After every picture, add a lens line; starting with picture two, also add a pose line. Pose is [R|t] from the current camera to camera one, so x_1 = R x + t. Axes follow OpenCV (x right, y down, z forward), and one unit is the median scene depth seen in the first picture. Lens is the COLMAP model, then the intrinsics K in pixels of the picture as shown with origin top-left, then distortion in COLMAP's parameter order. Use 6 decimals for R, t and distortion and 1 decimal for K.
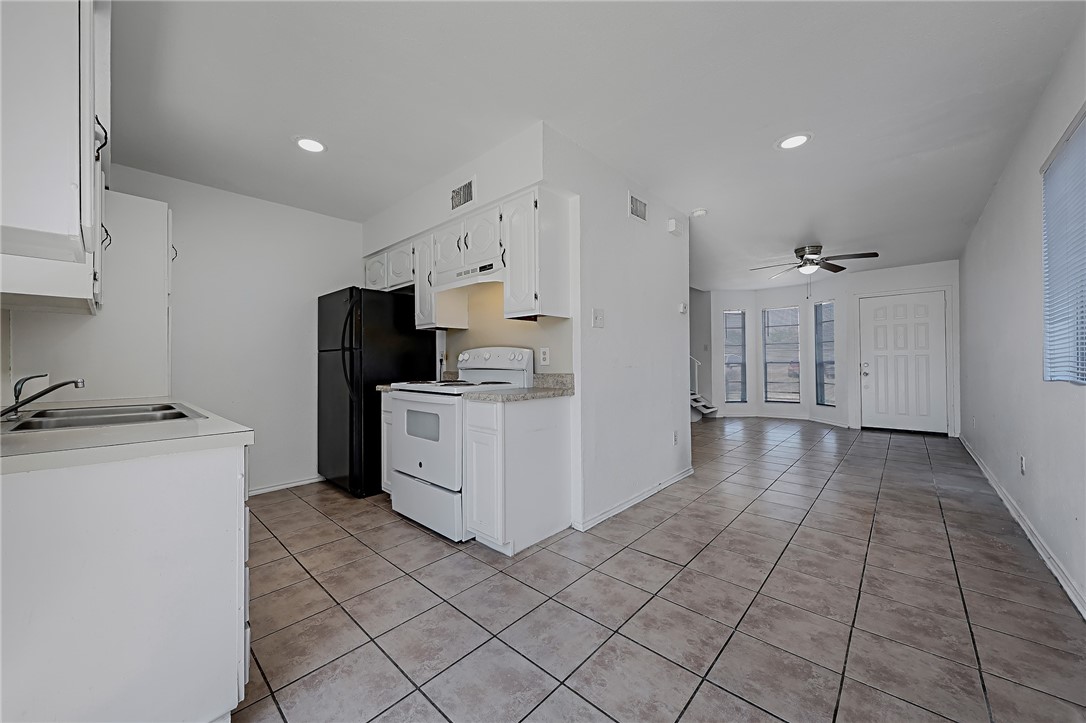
lens RADIAL K [[393.1, 0, 535.5], [0, 393.1, 362.6], [0, 0, 1]] dist [-0.011373, -0.000049]
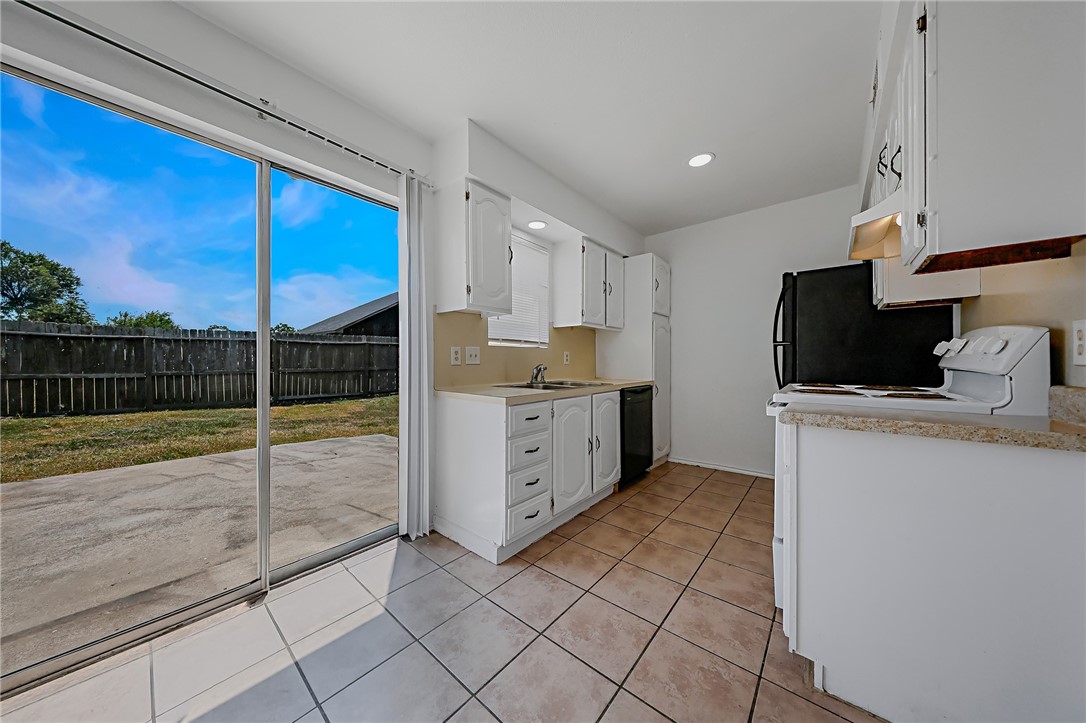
lens RADIAL K [[338.2, 0, 517.4], [0, 338.2, 358.5], [0, 0, 1]] dist [-0.000387, 0.000011]
pose [[0.027799, 0.000434, -0.999613, 0.308323], [0.004990, 0.999987, 0.000573, -0.002479], [0.999601, -0.005004, 0.027797, 0.382562]]
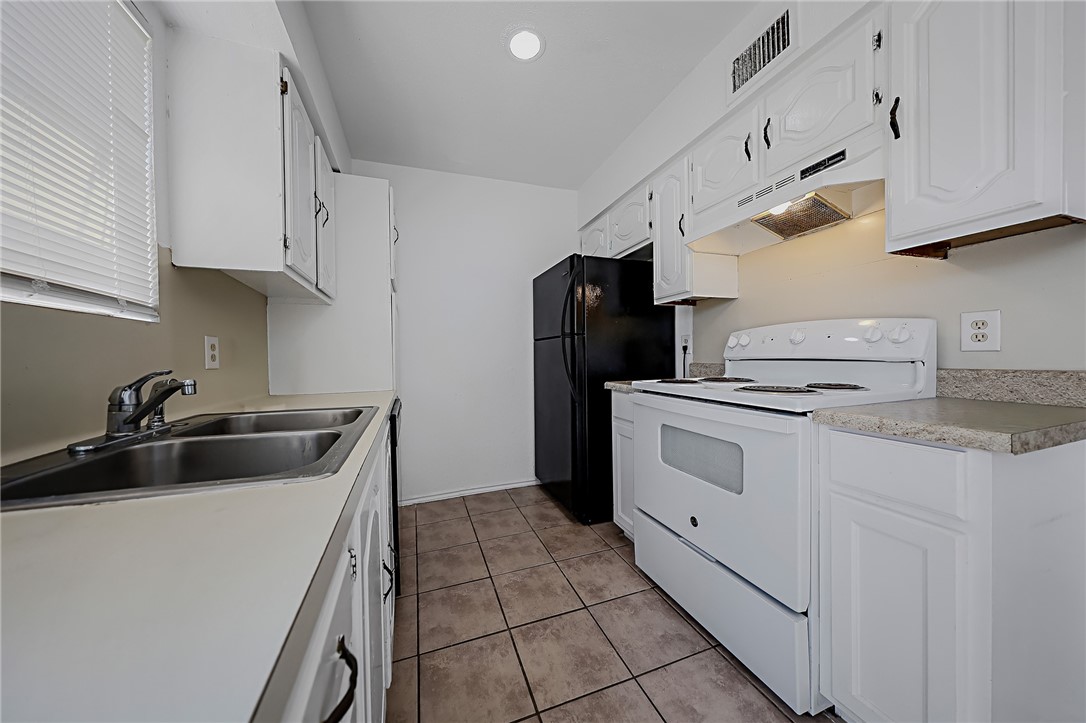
lens RADIAL K [[351.3, 0, 543.0], [0, 351.3, 361.5], [0, 0, 1]] dist [-0.000493, -0.000028]
pose [[0.893462, -0.001690, -0.449135, -0.217415], [0.011701, 0.999741, 0.019517, 0.004723], [0.448986, -0.022693, 0.893250, 0.360594]]
